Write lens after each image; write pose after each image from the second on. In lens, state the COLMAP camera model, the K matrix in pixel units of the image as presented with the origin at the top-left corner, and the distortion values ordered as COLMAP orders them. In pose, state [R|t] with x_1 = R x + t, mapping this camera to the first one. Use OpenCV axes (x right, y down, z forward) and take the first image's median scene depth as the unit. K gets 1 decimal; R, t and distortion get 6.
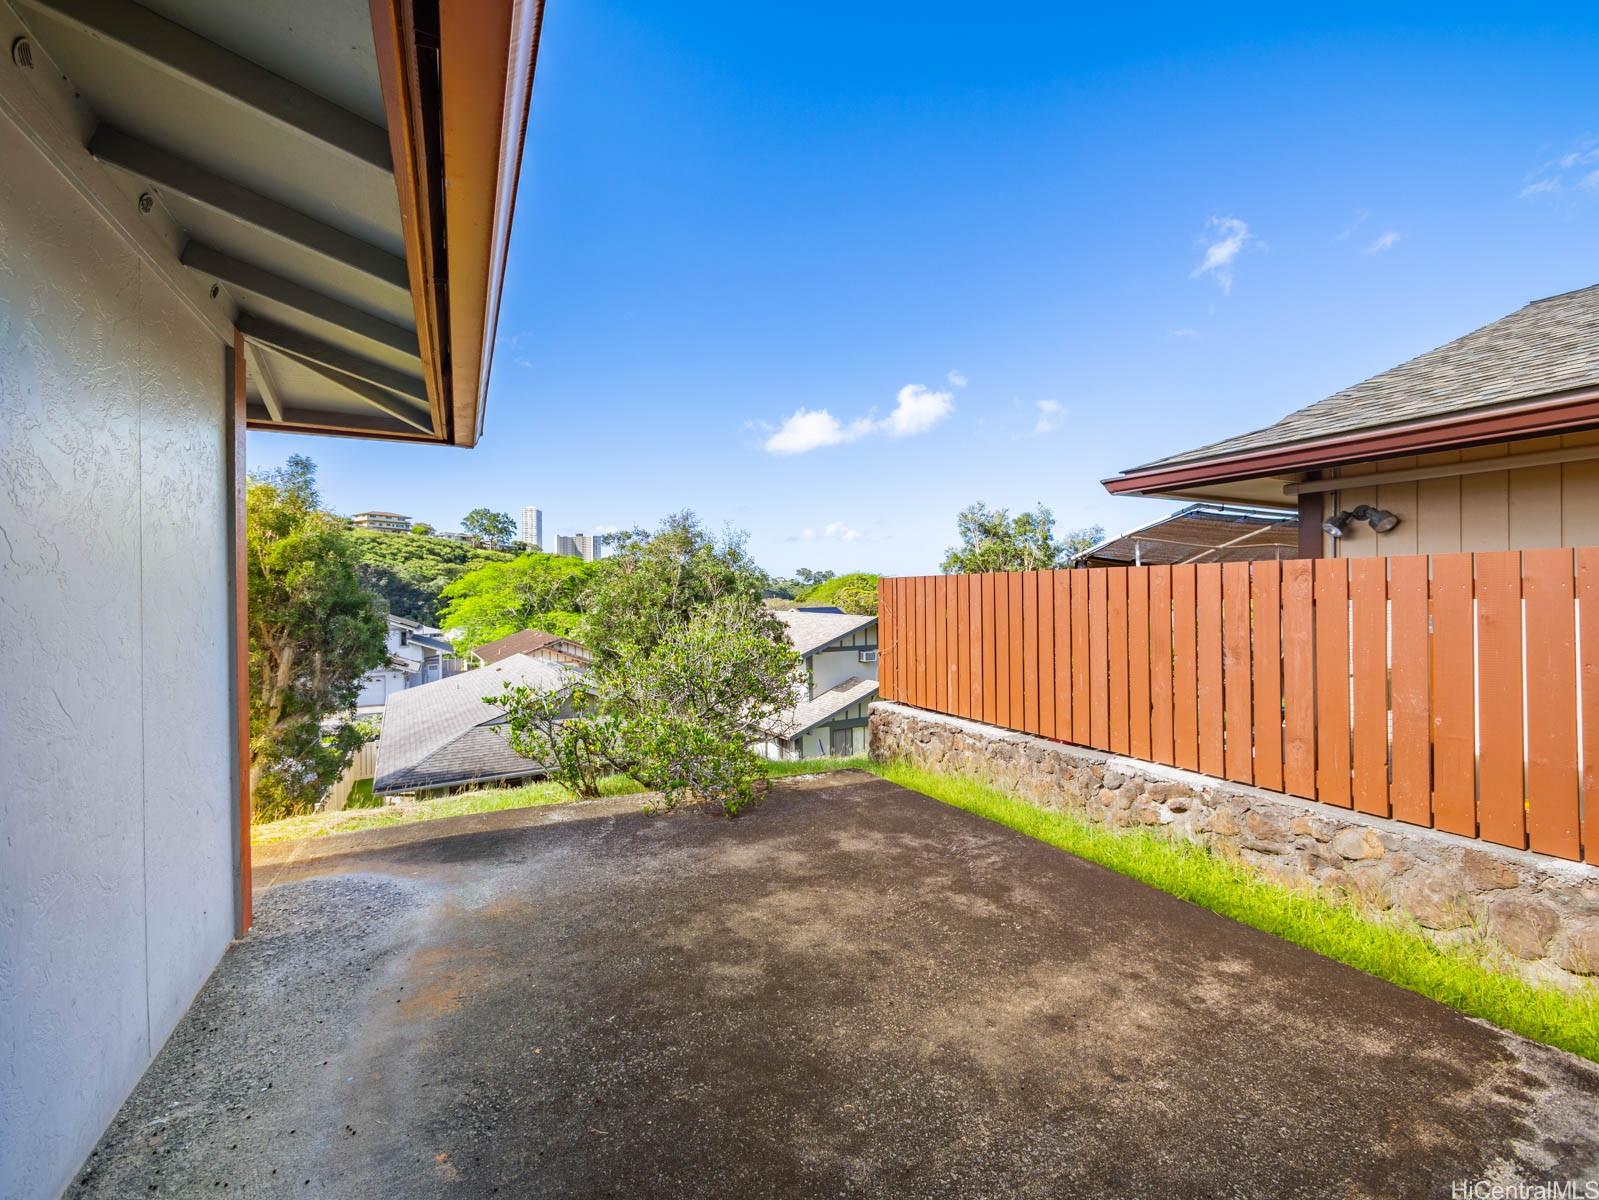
lens RADIAL K [[667.7, 0, 798.7], [0, 667.7, 598.1], [0, 0, 1]] dist [-0.002539, 0.000193]
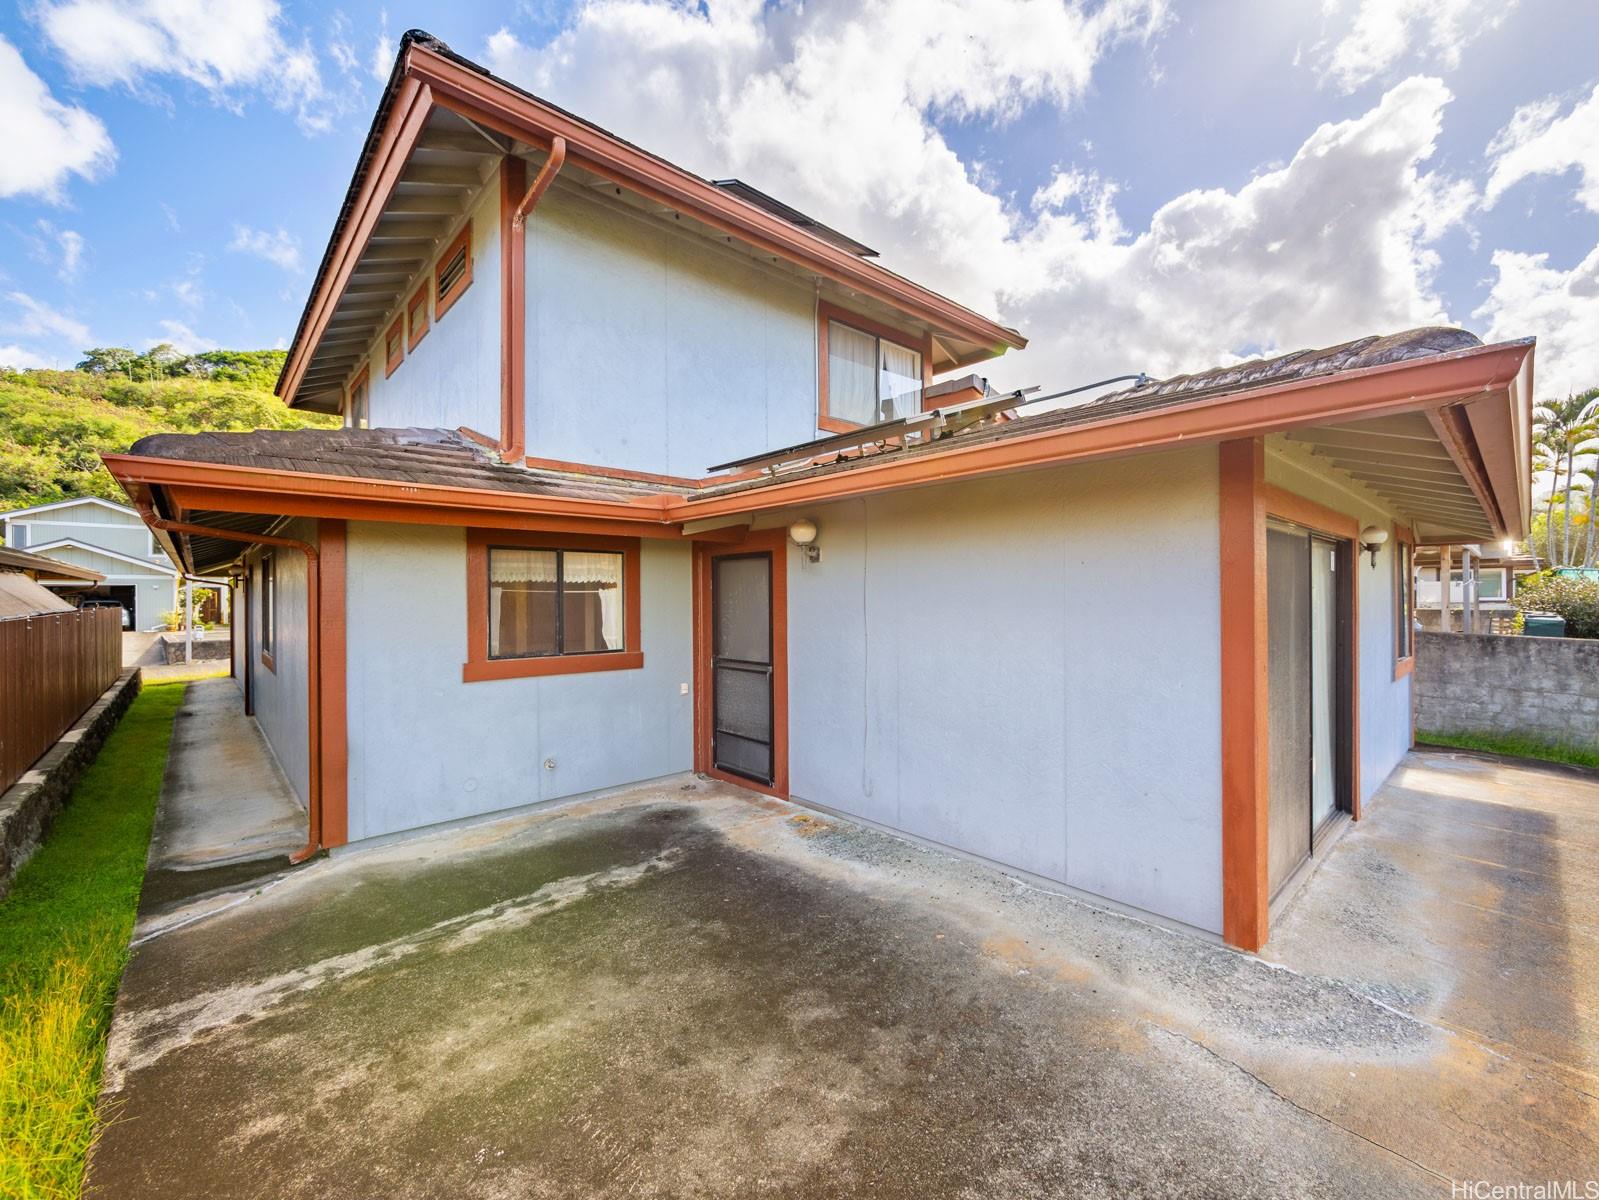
lens RADIAL K [[667.7, 0, 800.0], [0, 667.7, 594.6], [0, 0, 1]] dist [-0.002539, 0.000193]
pose [[-0.963892, 0.016631, -0.265773, 0.213311], [0.014741, 0.999850, 0.009105, -0.140787], [0.265884, 0.004859, -0.963993, 2.152585]]
